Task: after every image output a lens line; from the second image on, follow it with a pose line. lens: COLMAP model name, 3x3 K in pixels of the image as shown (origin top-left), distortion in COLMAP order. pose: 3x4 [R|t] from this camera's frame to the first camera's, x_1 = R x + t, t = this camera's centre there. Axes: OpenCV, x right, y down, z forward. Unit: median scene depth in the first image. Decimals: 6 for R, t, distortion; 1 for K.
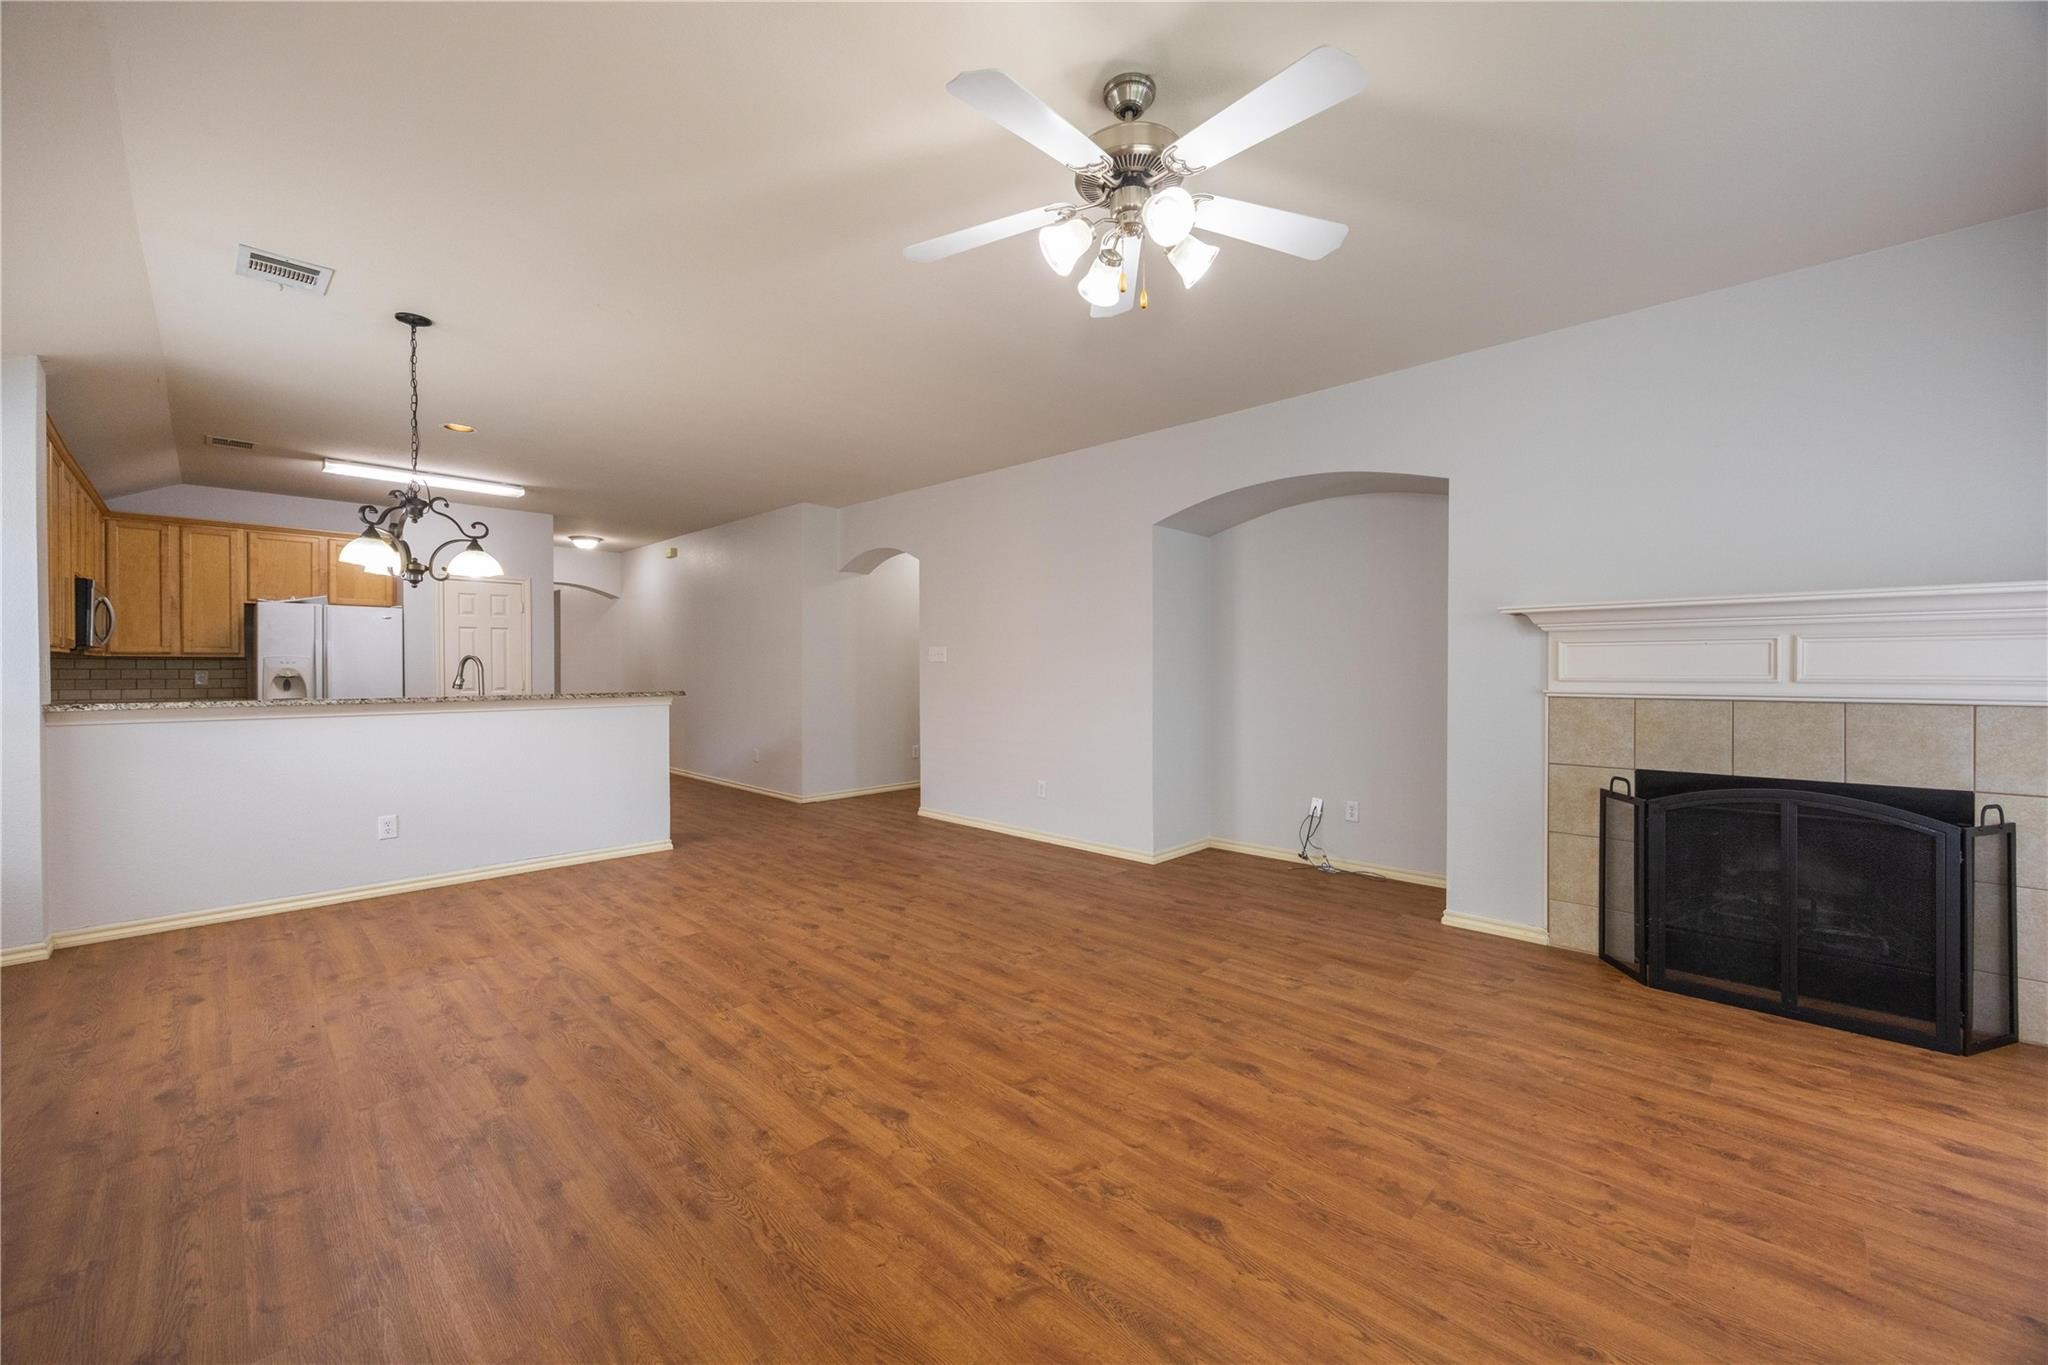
lens RADIAL K [[783.9, 0, 1014.2], [0, 783.9, 655.6], [0, 0, 1]] dist [-0.001776, 0.000277]
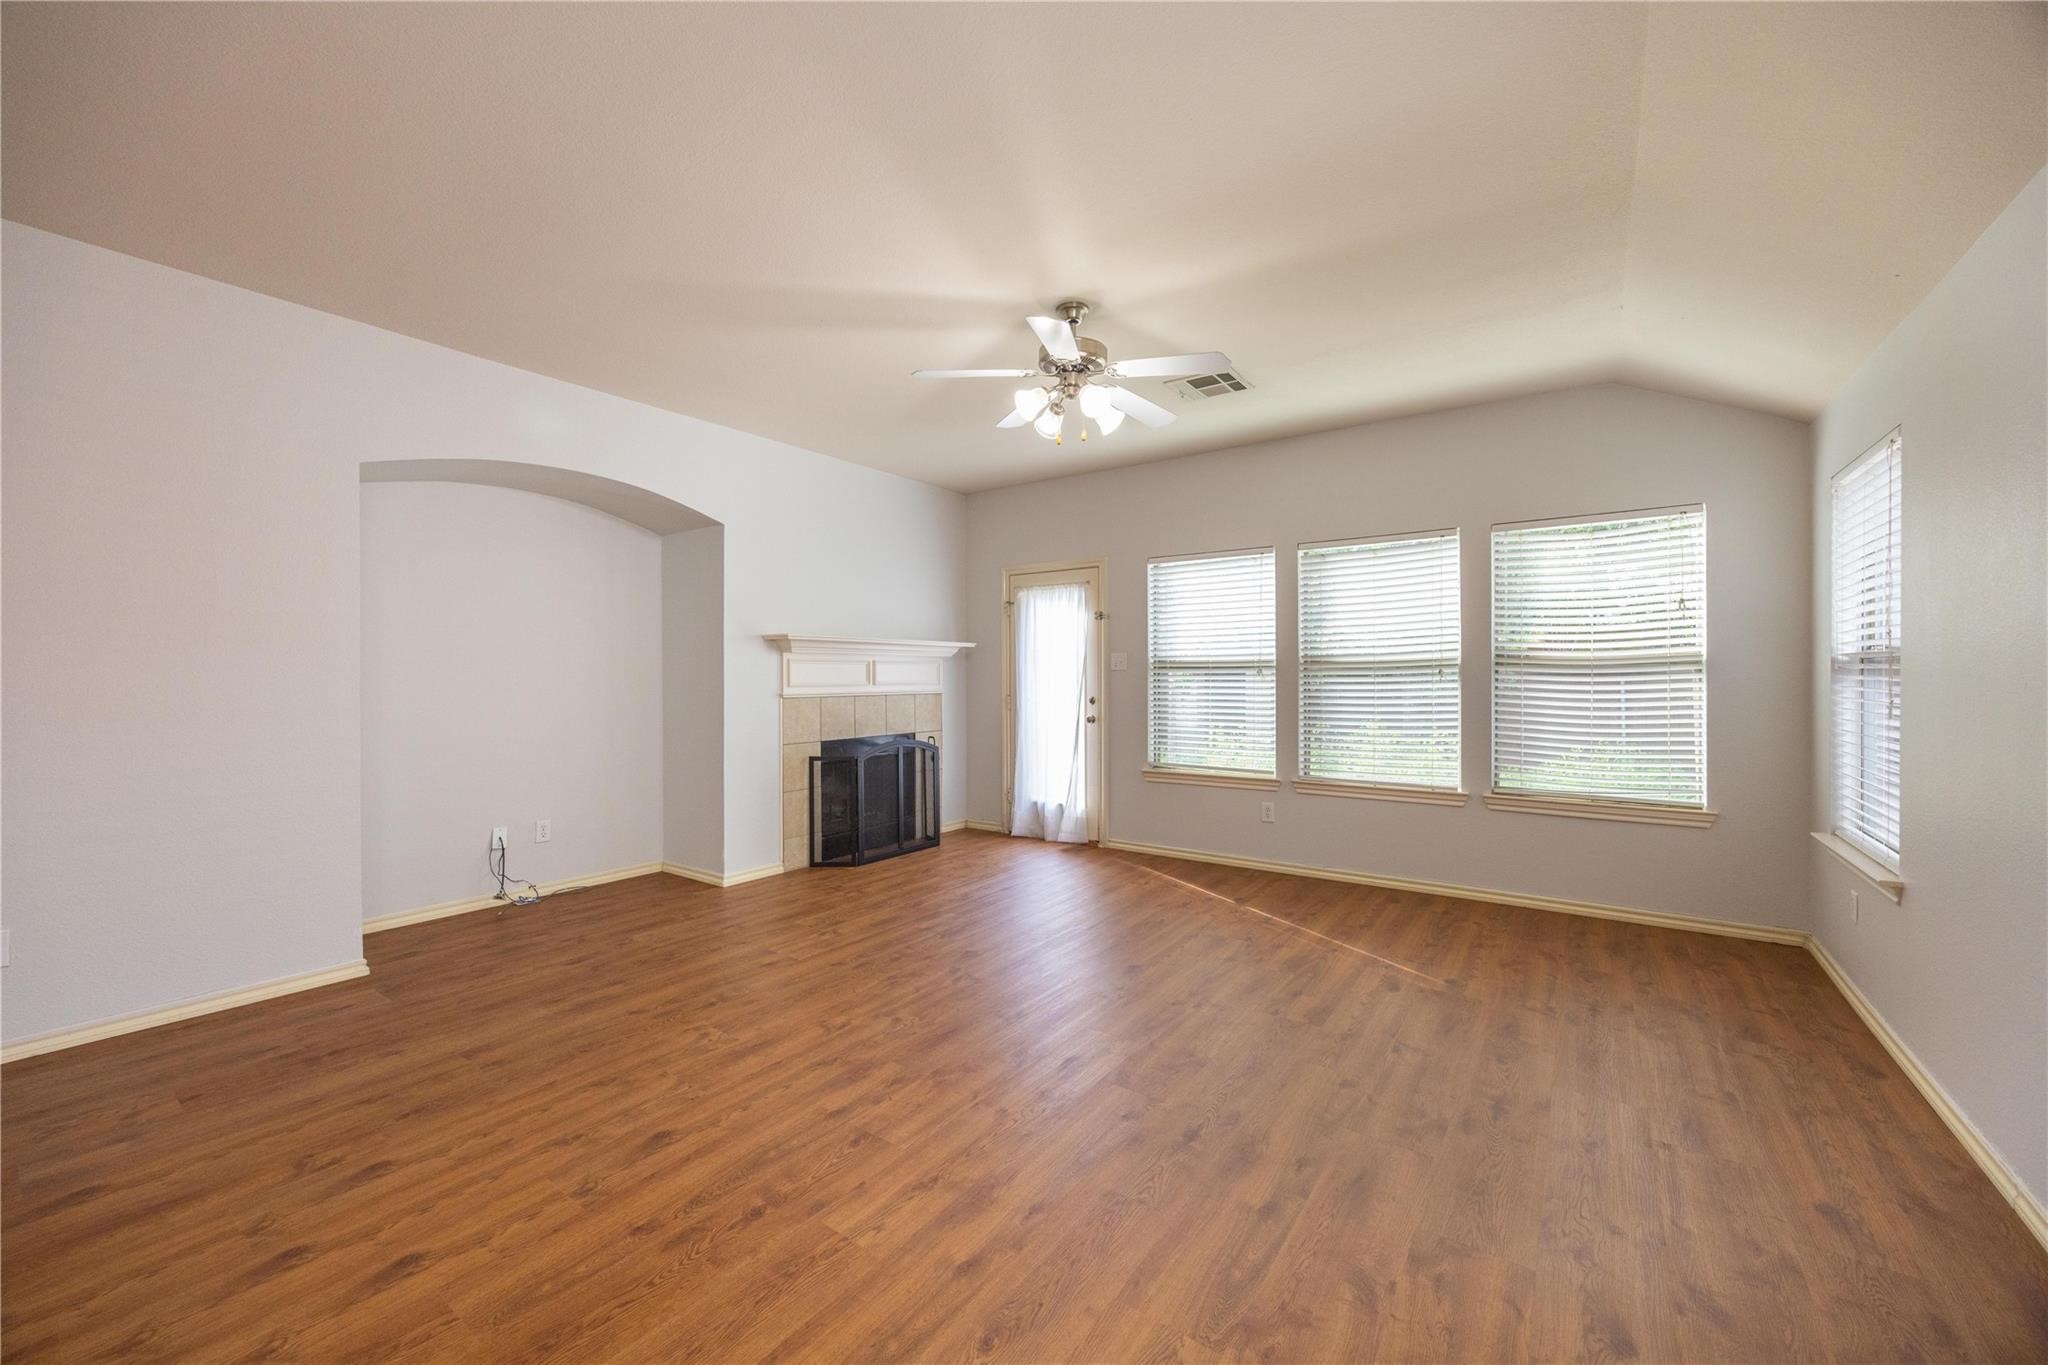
lens RADIAL K [[783.9, 0, 1031.7], [0, 783.9, 674.8], [0, 0, 1]] dist [-0.001776, 0.000277]
pose [[-0.153499, 0.001477, 0.988148, -0.855442], [-0.014702, 0.999885, -0.003778, 0.007112], [-0.988039, -0.015107, -0.153460, 0.818185]]
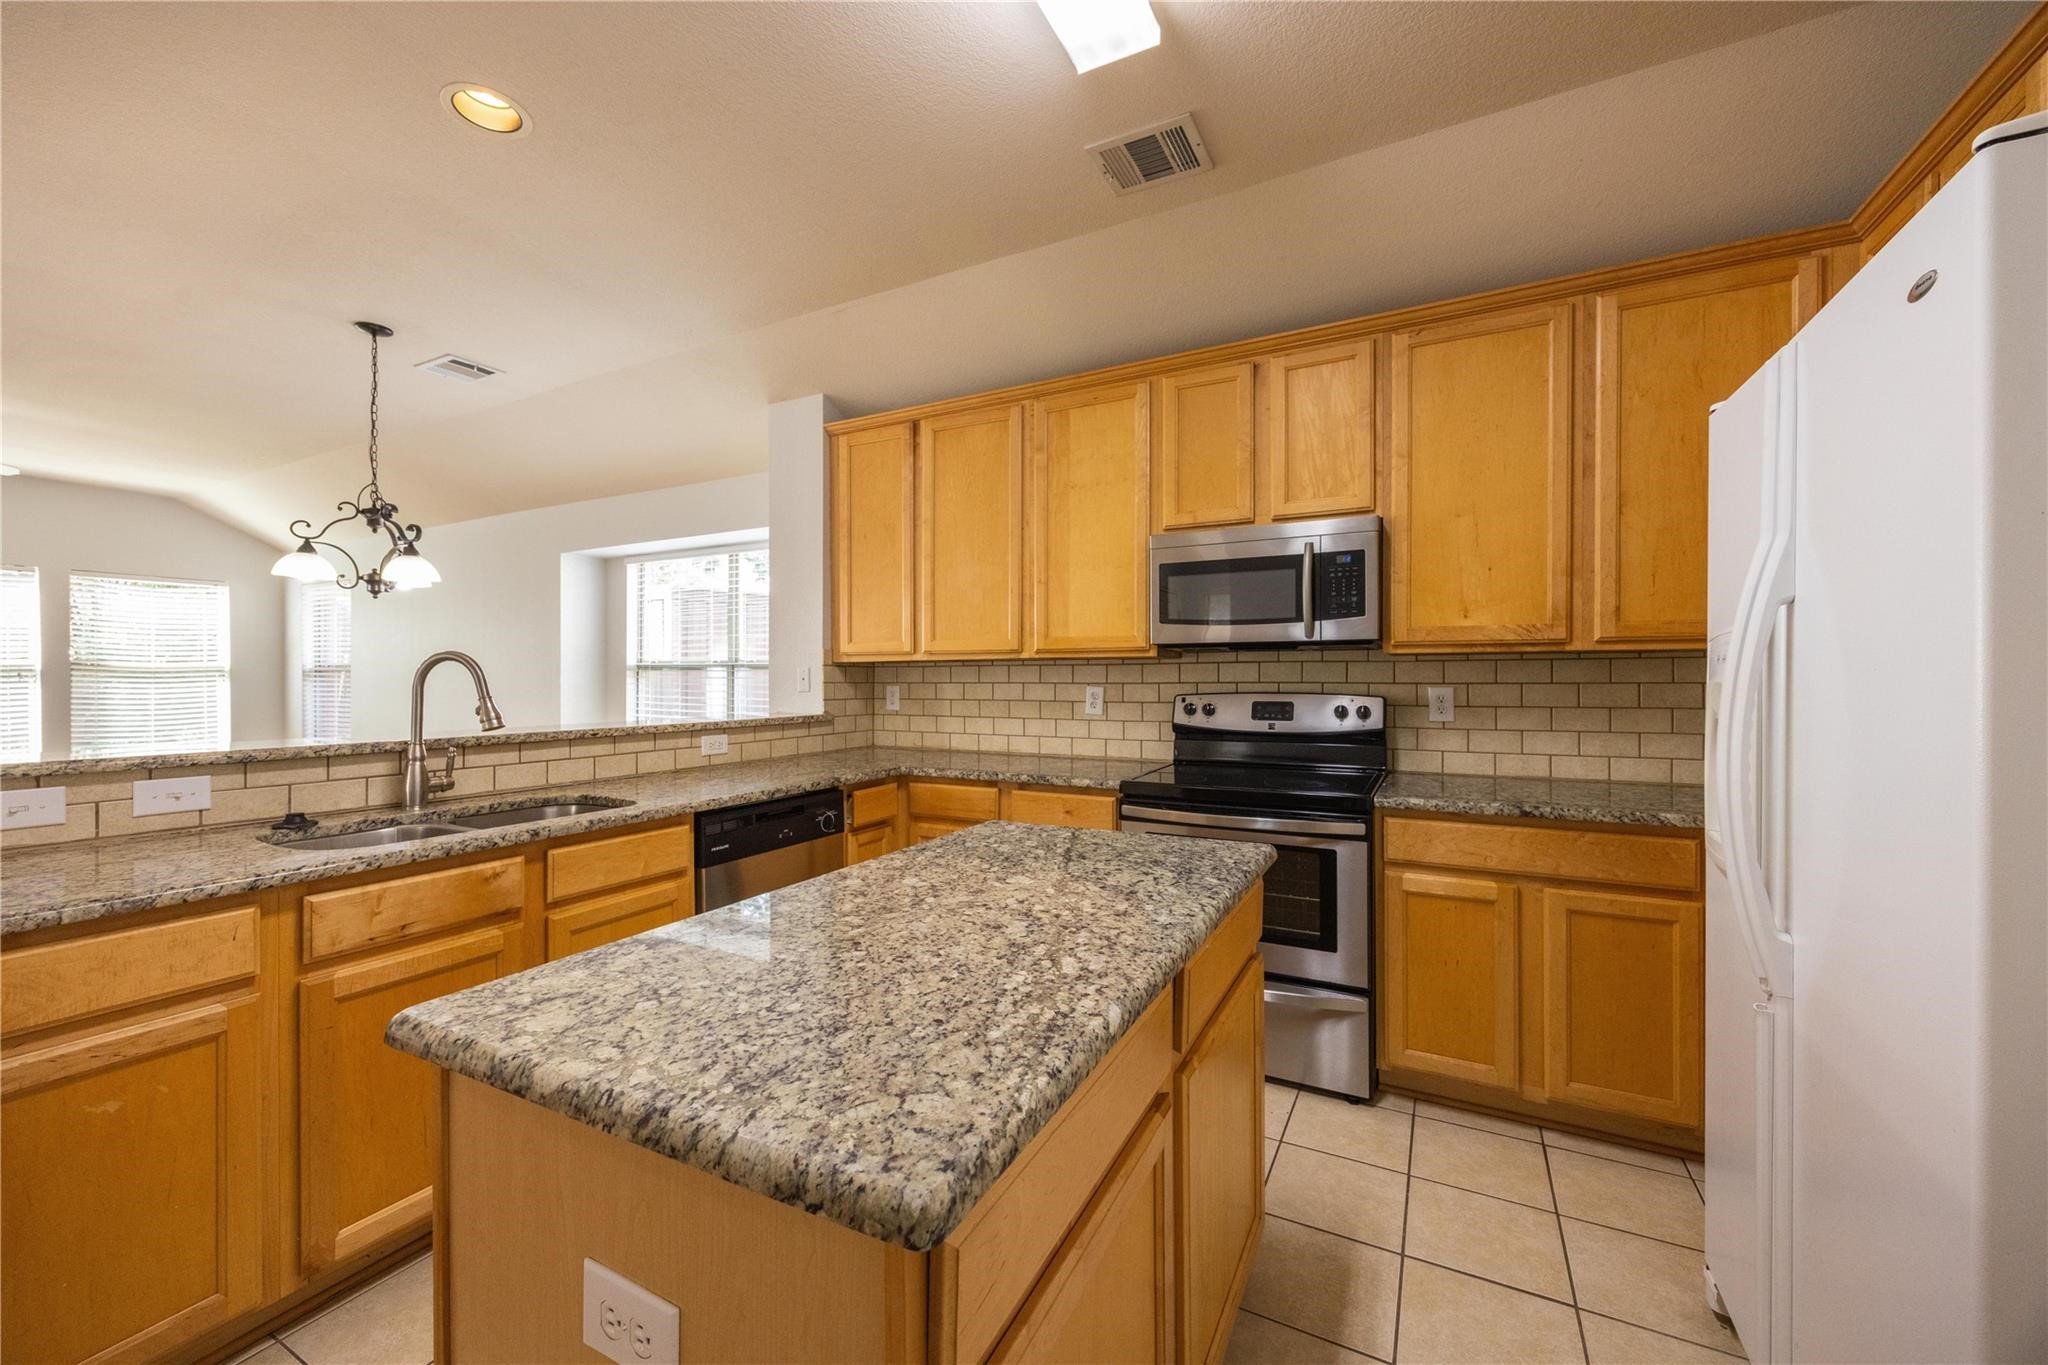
lens RADIAL K [[783.9, 0, 1013.9], [0, 783.9, 673.5], [0, 0, 1]] dist [-0.001776, 0.000277]
pose [[-0.959879, -0.001616, -0.280408, -1.278825], [0.005008, 0.999725, -0.022904, 0.034063], [0.280368, -0.023389, -0.959607, 2.216450]]
